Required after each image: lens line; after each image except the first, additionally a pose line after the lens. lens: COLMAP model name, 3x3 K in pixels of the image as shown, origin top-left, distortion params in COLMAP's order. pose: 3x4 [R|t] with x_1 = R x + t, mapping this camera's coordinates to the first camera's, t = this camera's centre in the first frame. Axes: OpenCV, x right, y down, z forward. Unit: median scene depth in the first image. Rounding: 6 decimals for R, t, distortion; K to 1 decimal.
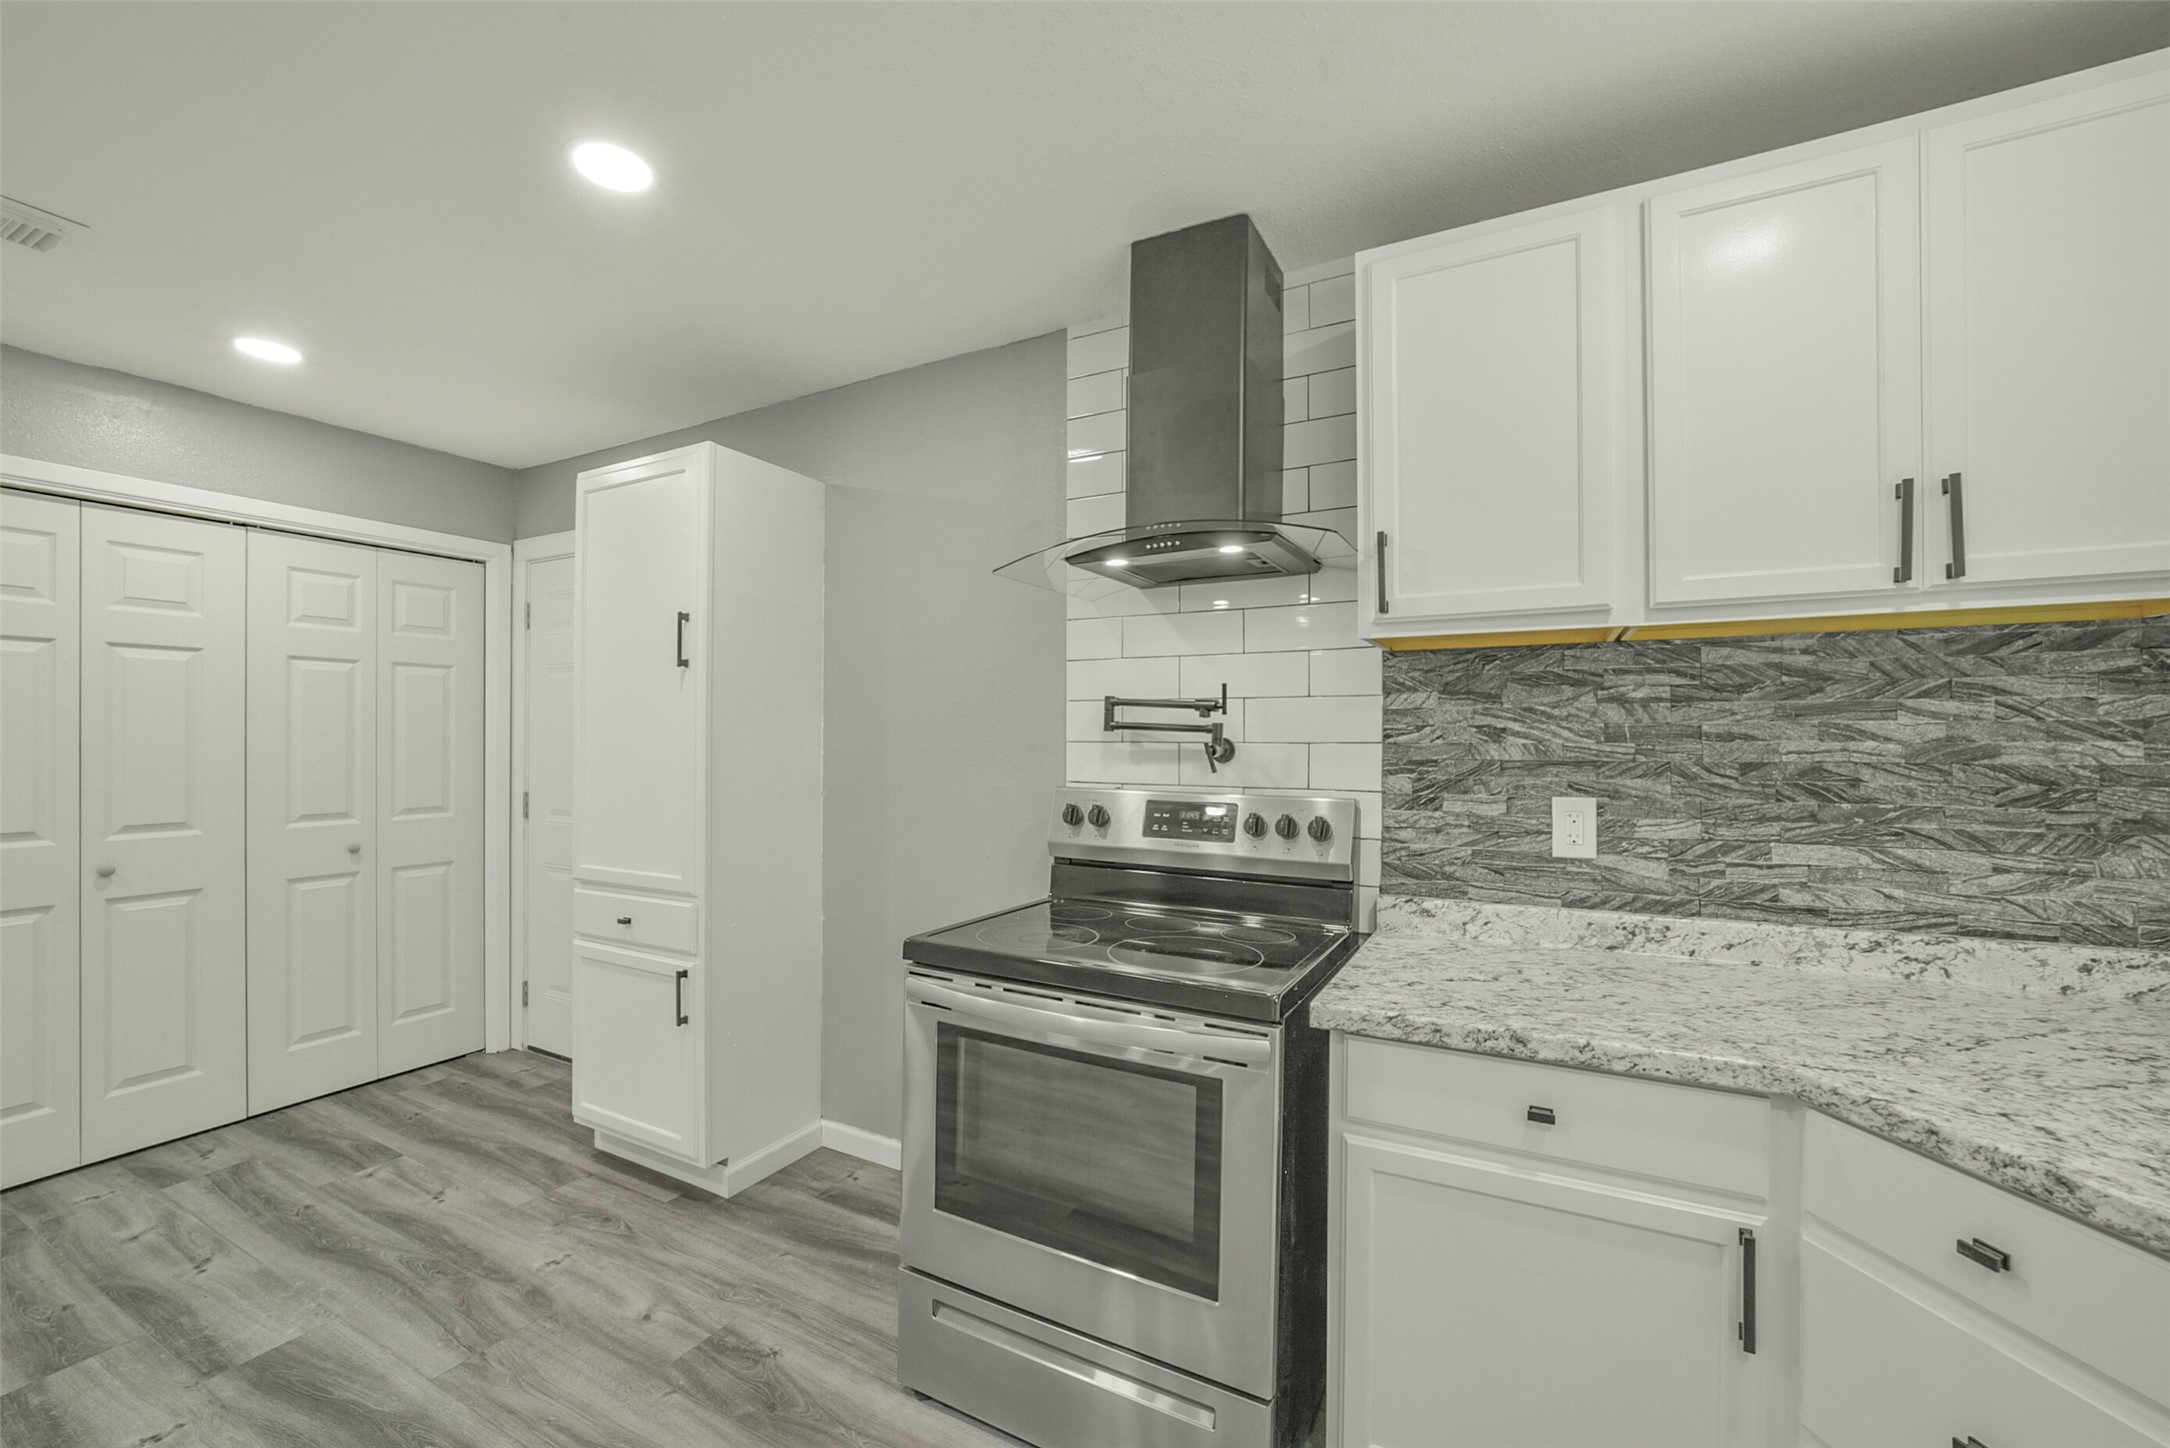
lens RADIAL K [[865.9, 0, 1082.5], [0, 865.9, 735.3], [0, 0, 1]] dist [-0.030670, 0.007894]
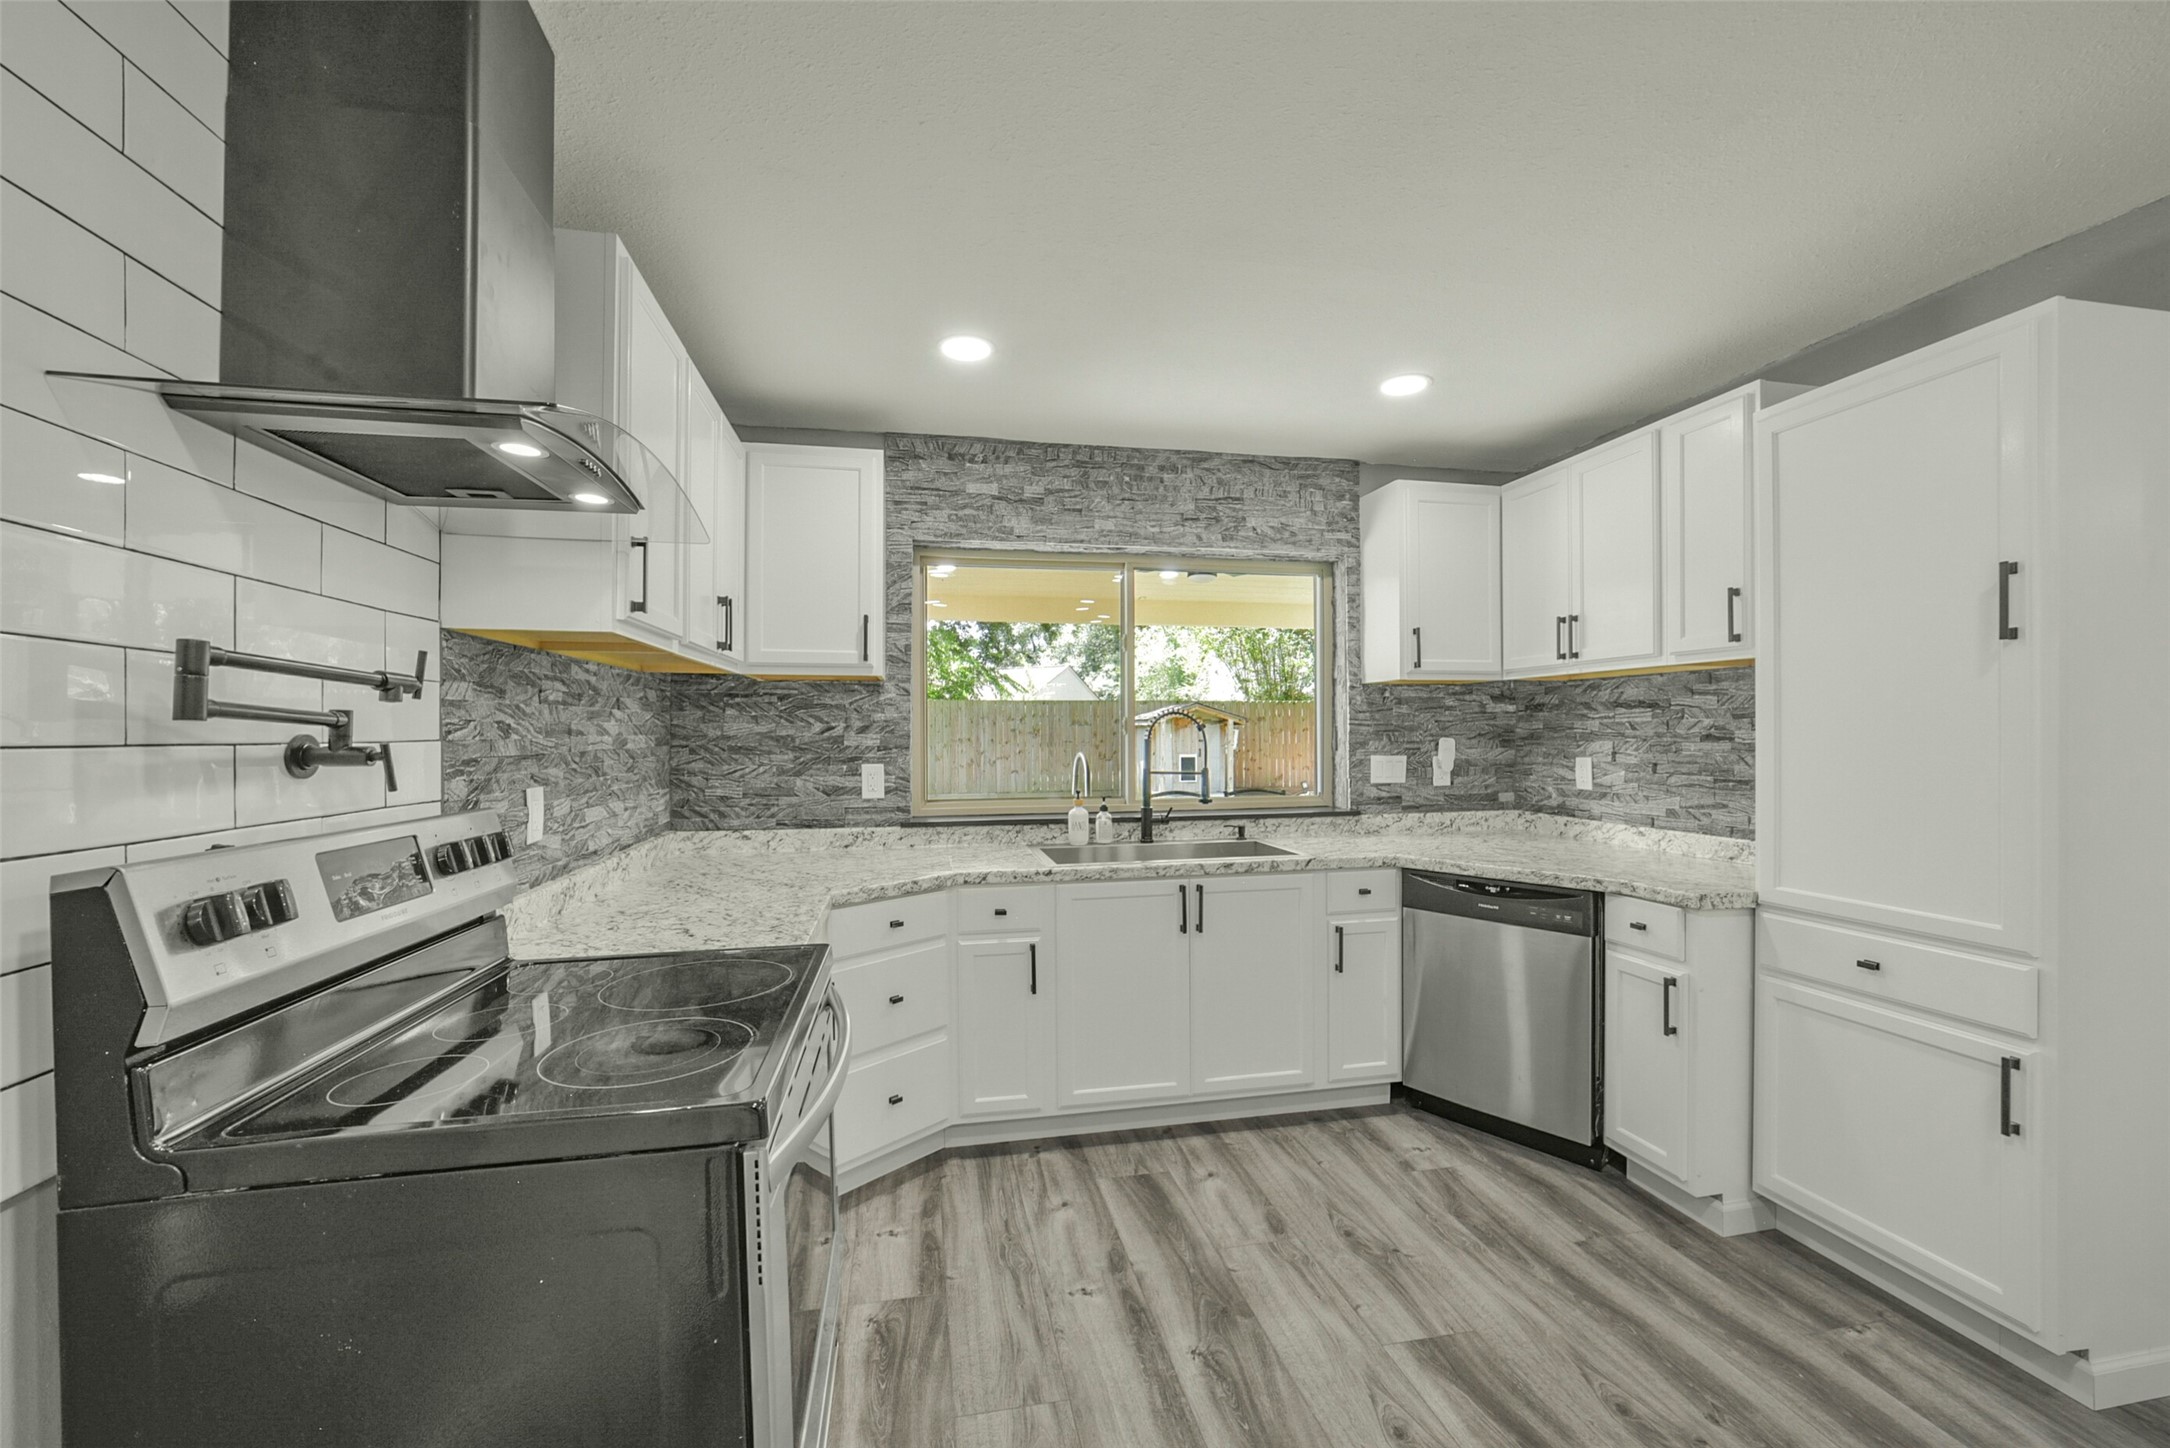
lens RADIAL K [[868.6, 0, 1086.3], [0, 868.6, 736.6], [0, 0, 1]] dist [-0.029323, 0.010378]
pose [[-0.634107, -0.002947, 0.773240, -0.747364], [-0.000168, 0.999993, 0.003673, 0.002377], [-0.773245, 0.002199, -0.634103, 1.173014]]
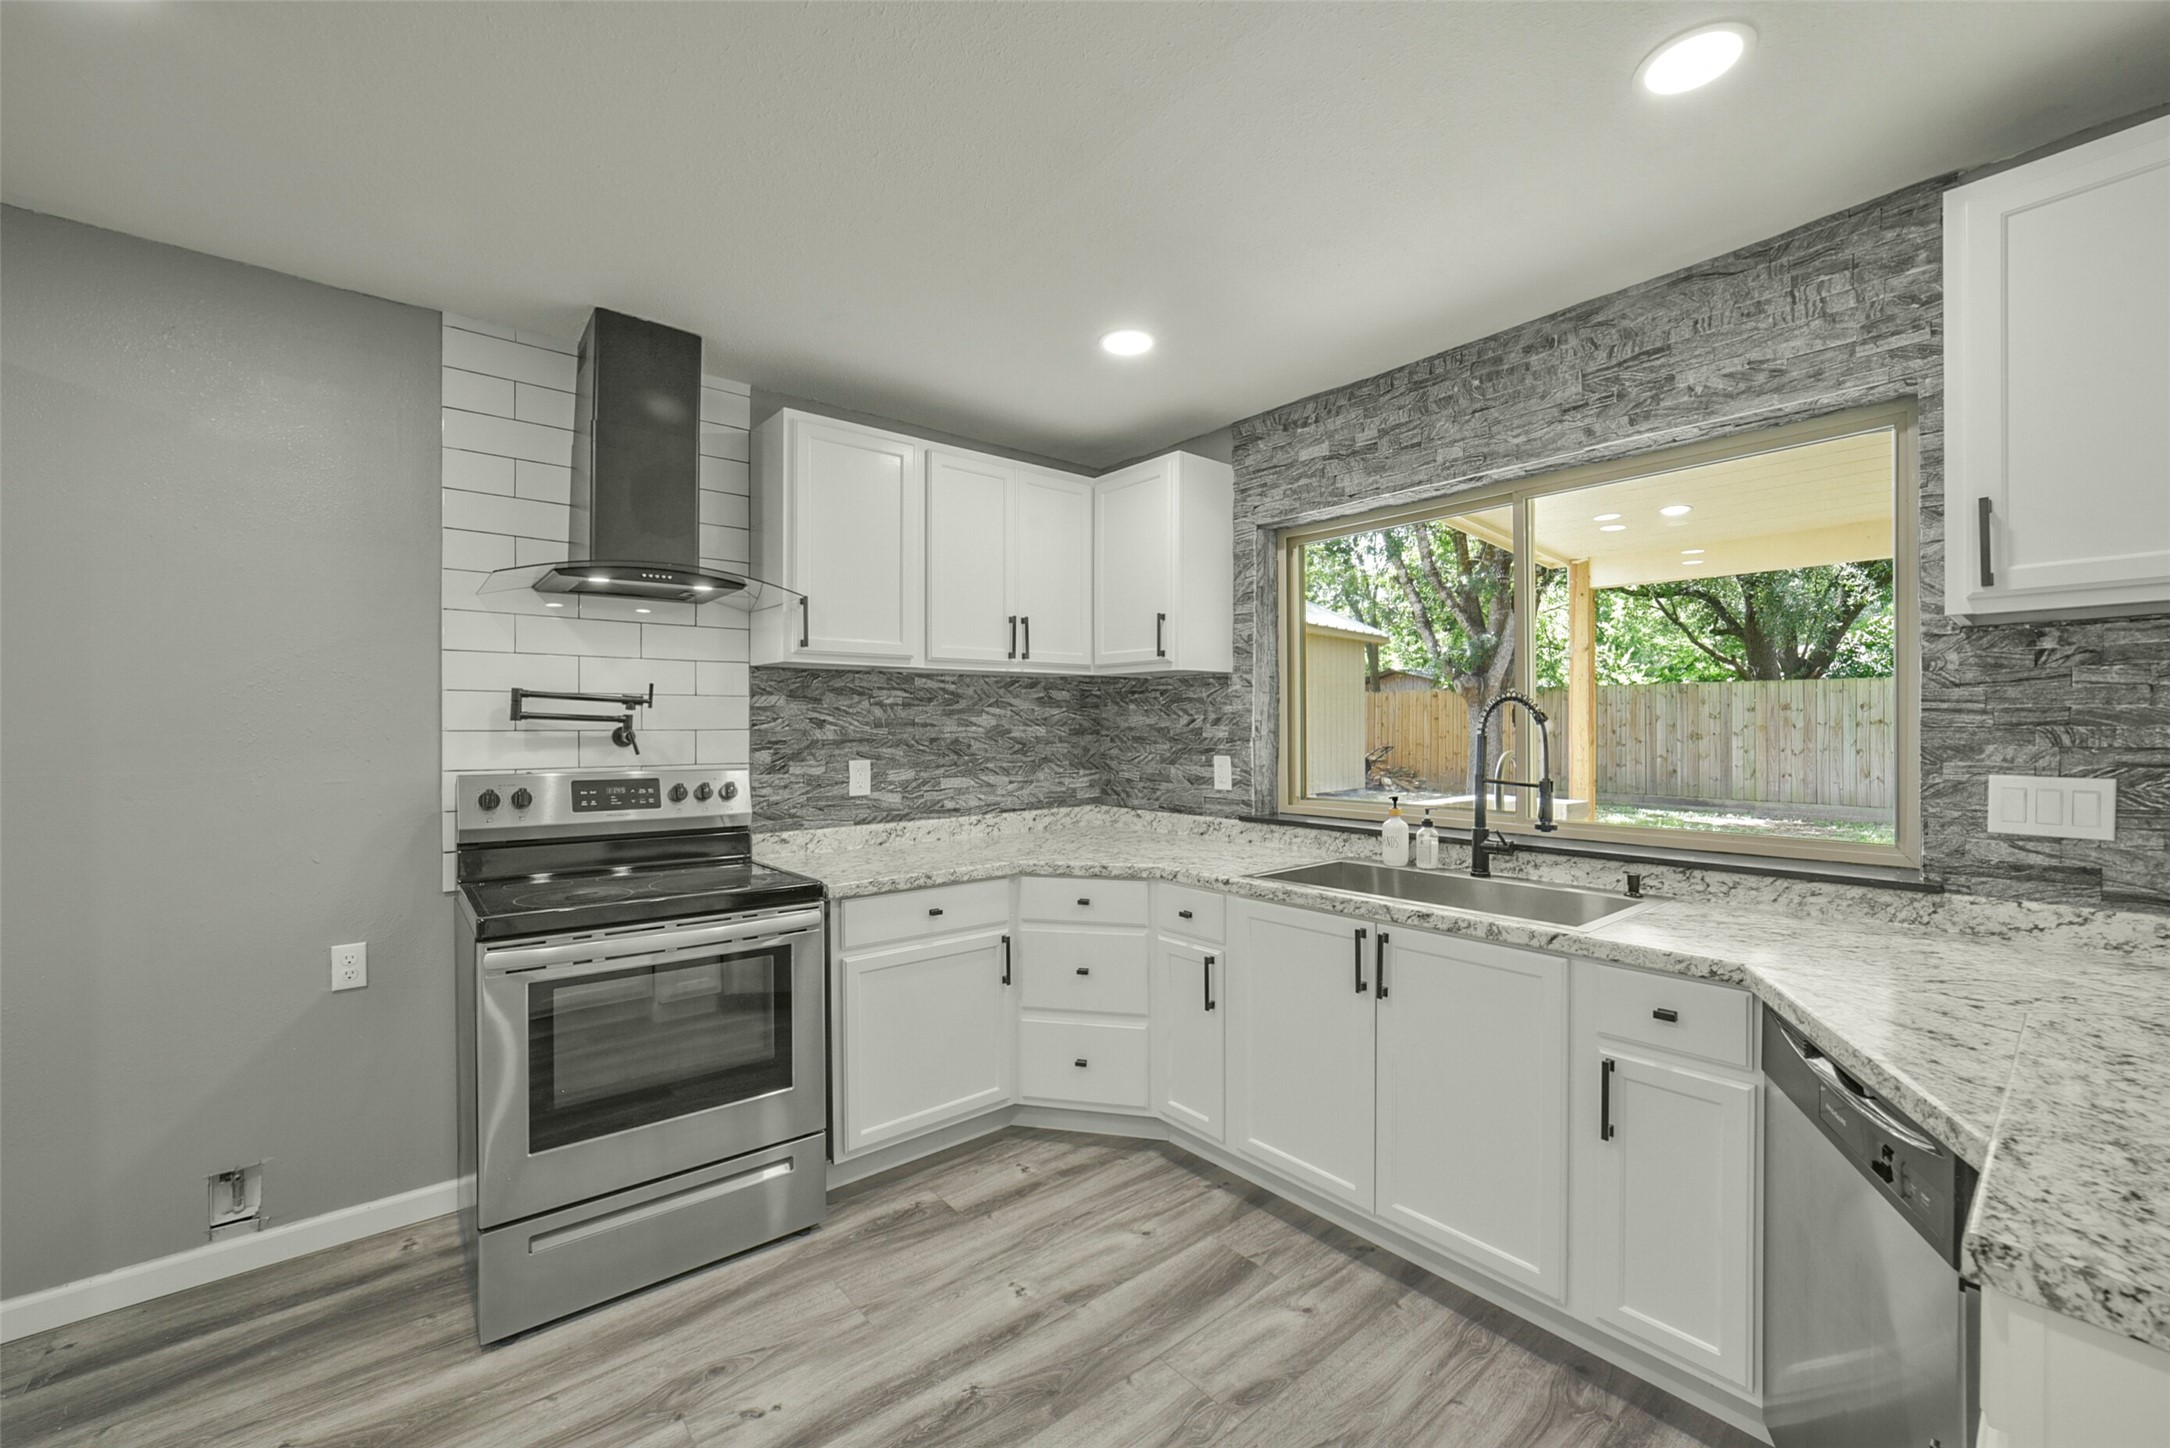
lens RADIAL K [[868.1, 0, 1081.8], [0, 868.1, 730.8], [0, 0, 1]] dist [-0.027333, 0.009195]
pose [[0.378984, -0.008451, 0.925365, -0.876658], [-0.000902, 0.999954, 0.009502, -0.003671], [-0.925403, -0.004436, 0.378959, -0.068158]]
